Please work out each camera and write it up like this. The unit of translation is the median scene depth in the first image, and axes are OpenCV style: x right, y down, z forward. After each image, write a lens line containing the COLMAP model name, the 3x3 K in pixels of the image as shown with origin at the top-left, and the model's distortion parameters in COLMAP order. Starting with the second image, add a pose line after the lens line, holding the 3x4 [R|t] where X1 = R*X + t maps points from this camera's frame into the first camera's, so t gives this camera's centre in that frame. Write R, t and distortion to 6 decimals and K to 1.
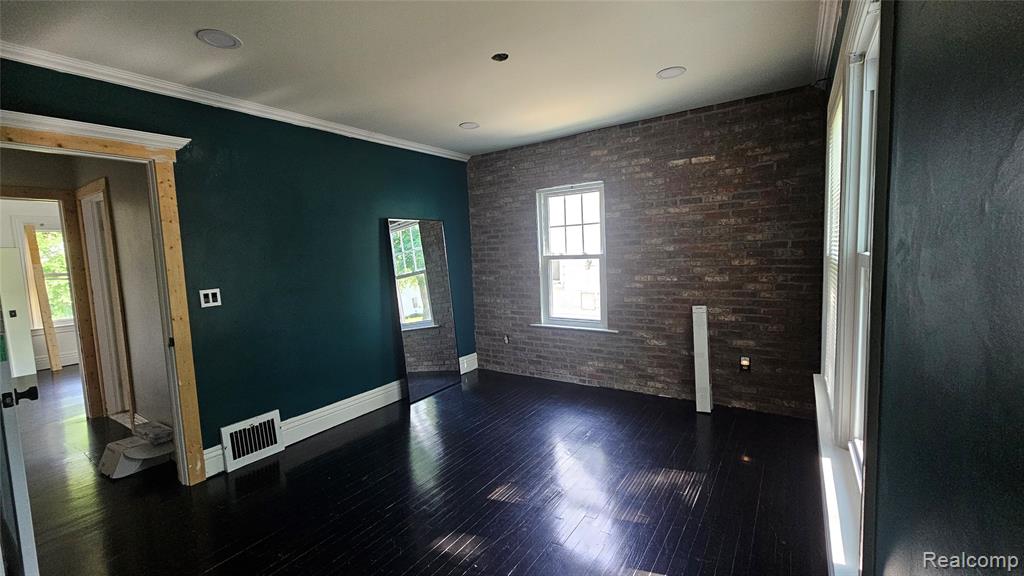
lens RADIAL K [[419.6, 0, 513.4], [0, 419.6, 286.4], [0, 0, 1]] dist [-0.000698, 0.000224]
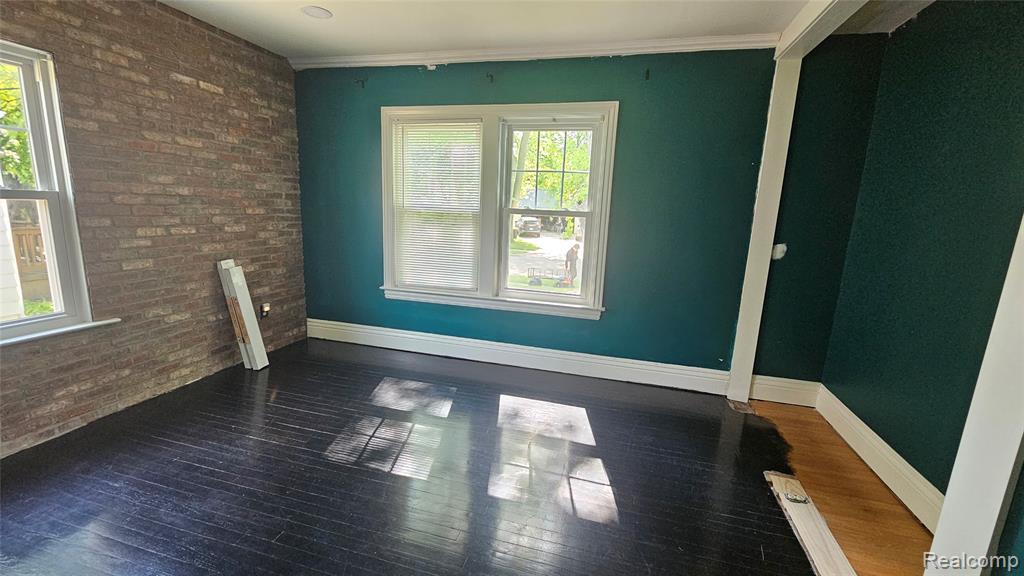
lens RADIAL K [[419.6, 0, 513.4], [0, 419.6, 286.4], [0, 0, 1]] dist [-0.000698, 0.000224]
pose [[-0.326060, -0.152121, 0.933029, -0.594140], [0.048363, 0.982992, 0.177168, -0.027046], [-0.944111, 0.102891, -0.313158, 0.717763]]
